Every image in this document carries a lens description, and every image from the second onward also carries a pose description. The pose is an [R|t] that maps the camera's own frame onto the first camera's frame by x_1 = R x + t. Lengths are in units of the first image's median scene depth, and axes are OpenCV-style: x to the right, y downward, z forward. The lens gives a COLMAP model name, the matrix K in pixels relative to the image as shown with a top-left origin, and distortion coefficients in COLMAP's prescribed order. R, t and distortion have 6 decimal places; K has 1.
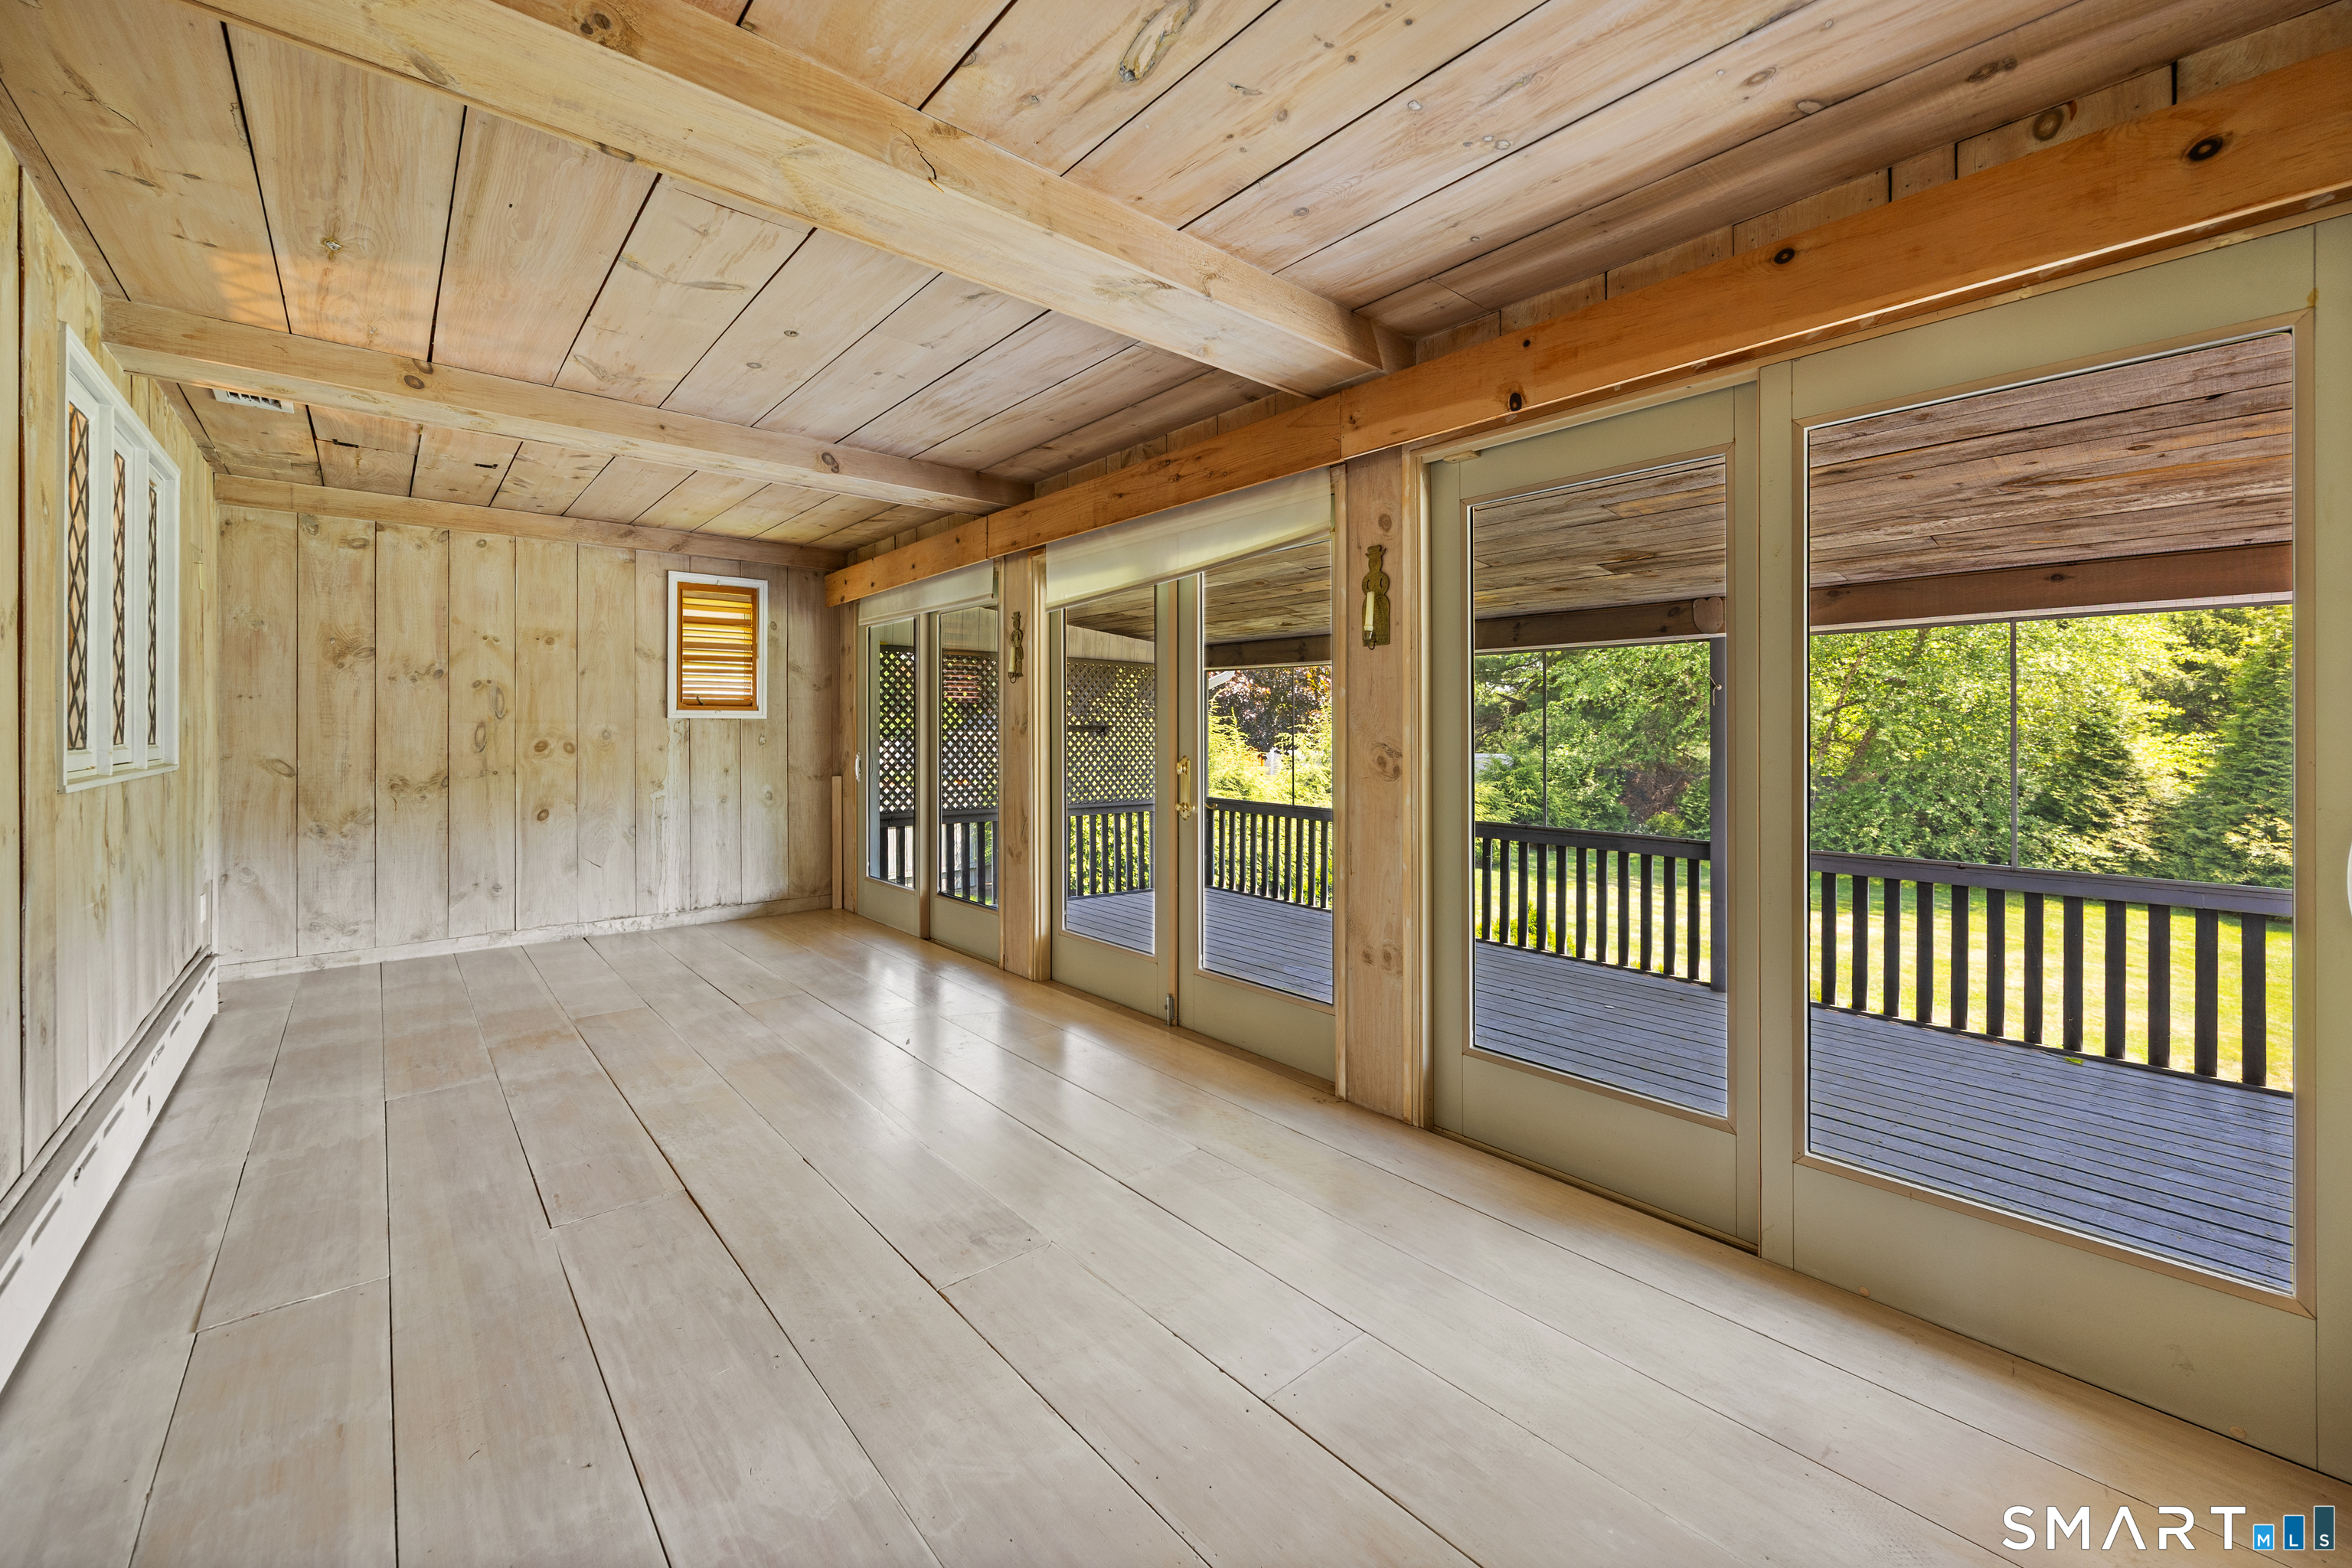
lens RADIAL K [[934.5, 0, 1174.3], [0, 934.5, 734.6], [0, 0, 1]] dist [-0.001126, 0.000018]
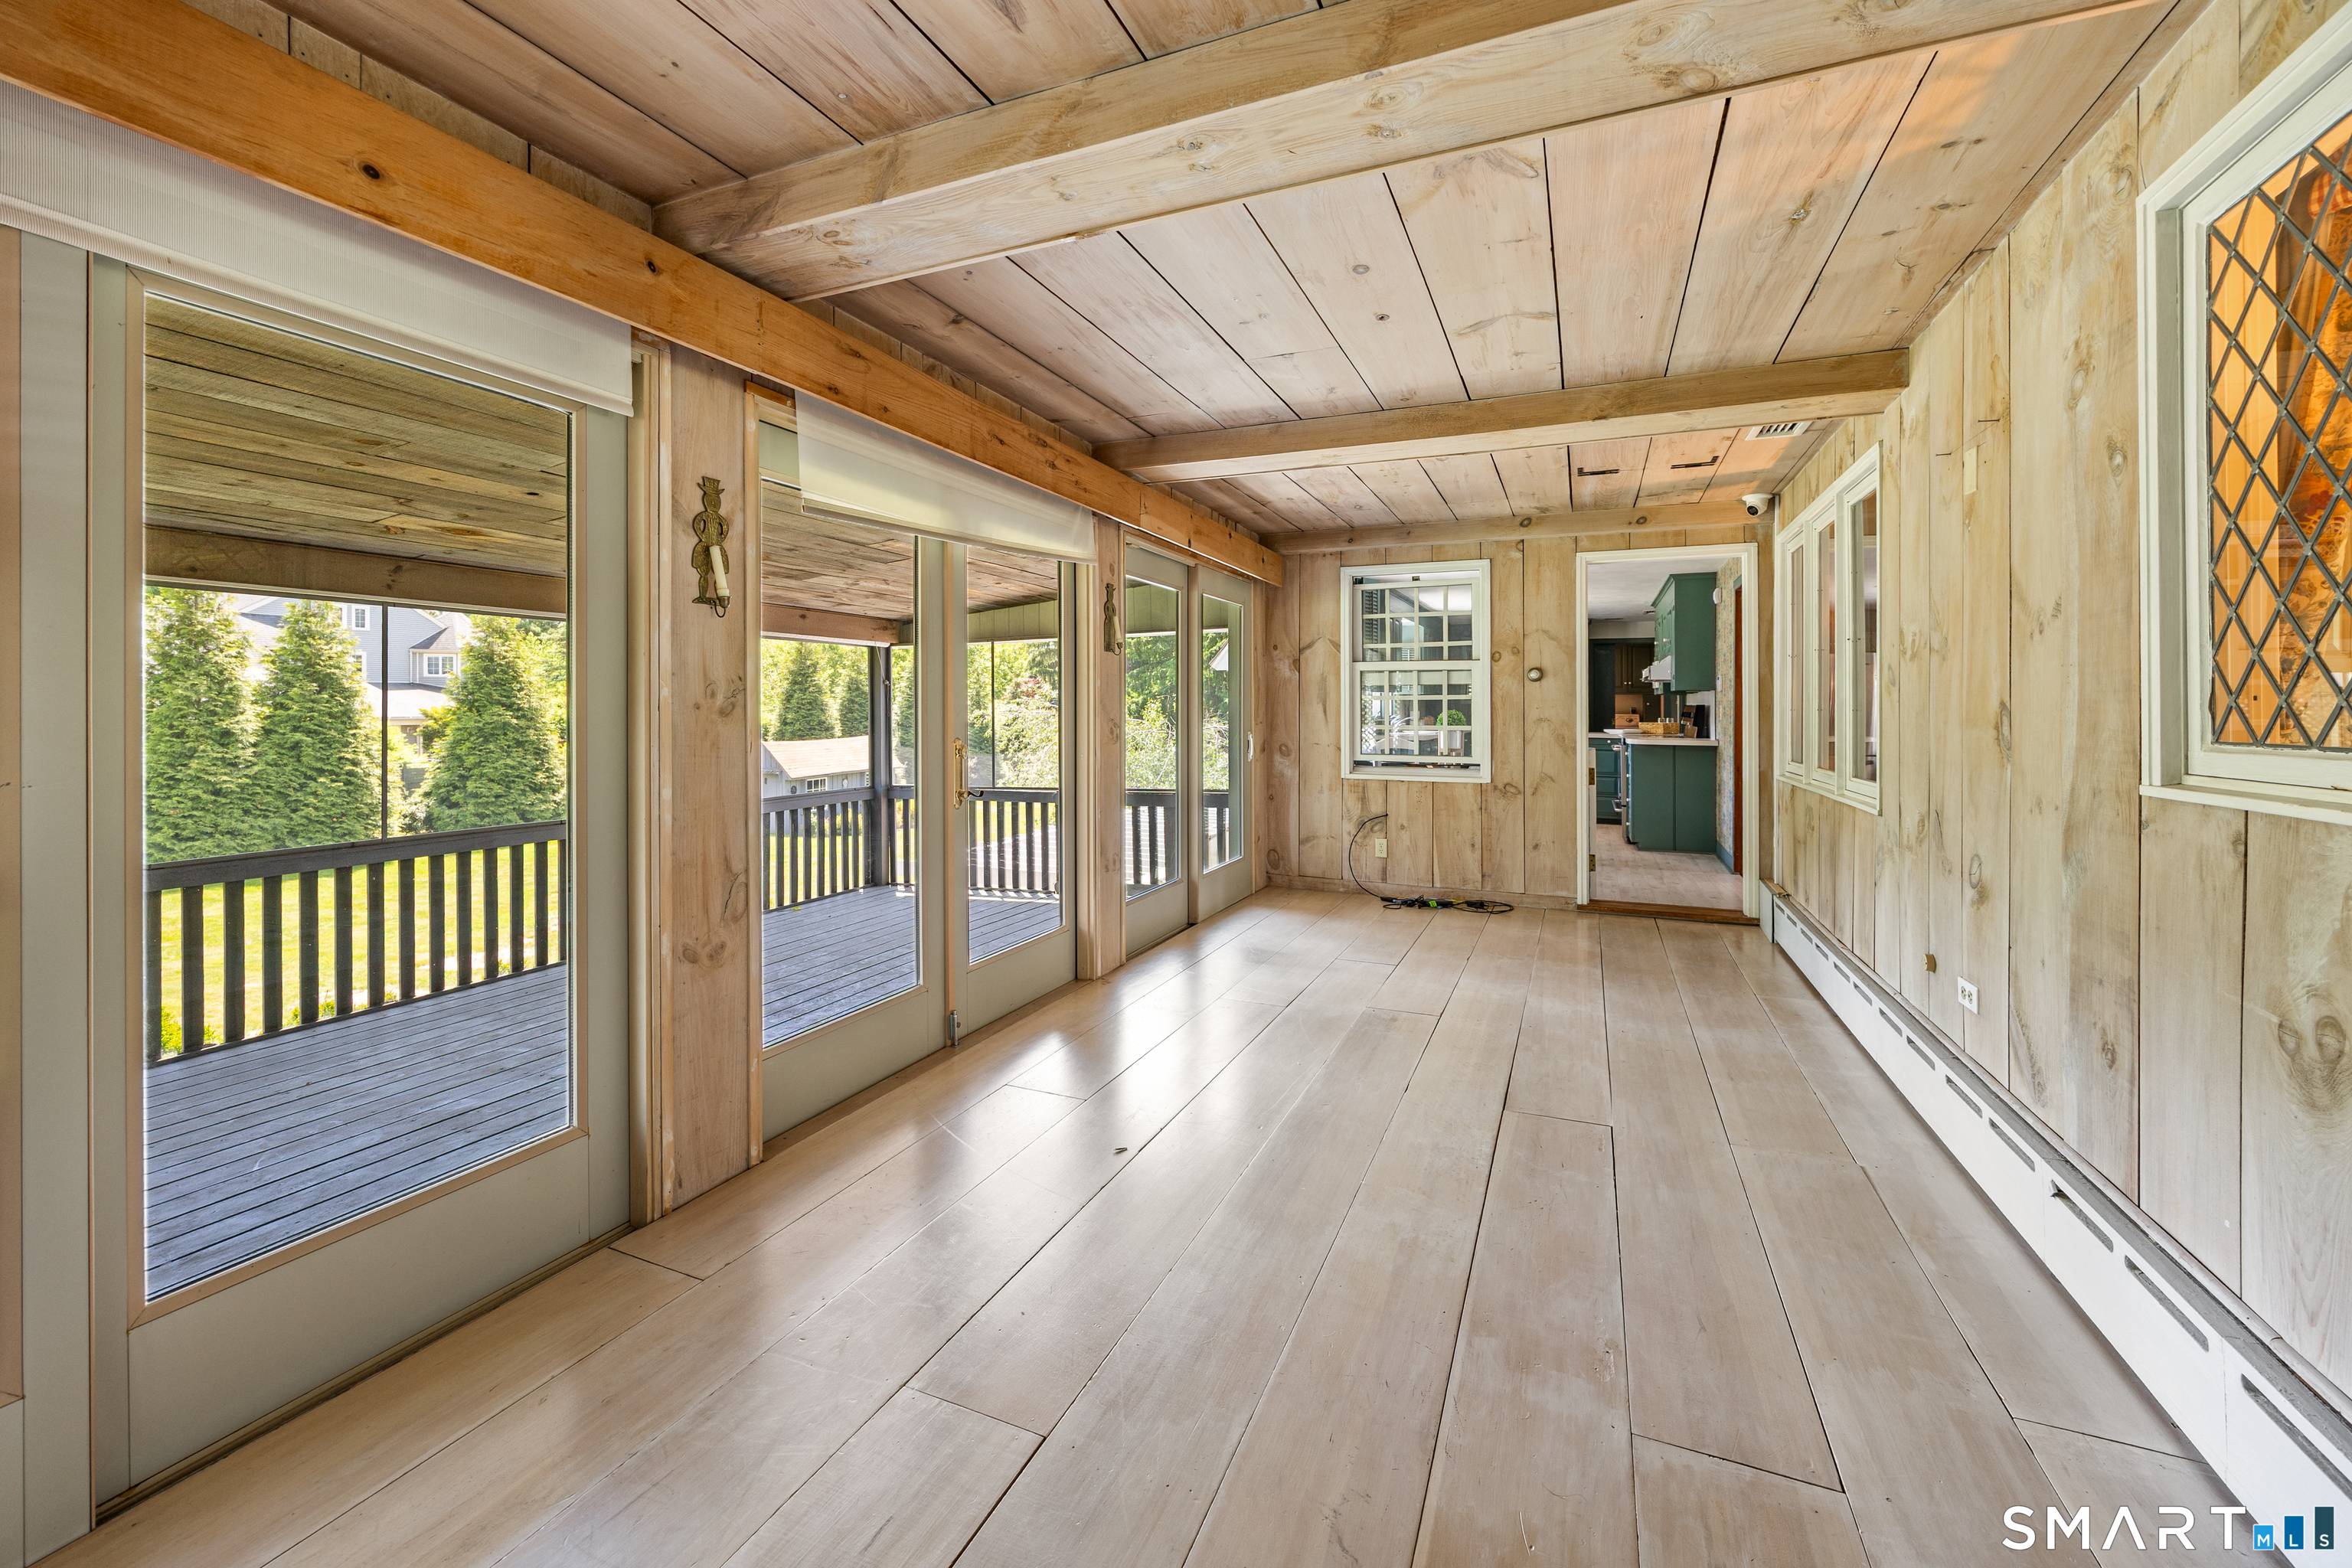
lens RADIAL K [[946.4, 0, 1180.8], [0, 946.4, 703.1], [0, 0, 1]] dist [-0.001450, -0.000406]
pose [[-0.441341, 0.006907, 0.897313, -1.276558], [0.002773, 0.999976, -0.006333, -0.006608], [-0.897335, -0.000306, -0.441350, 1.711193]]
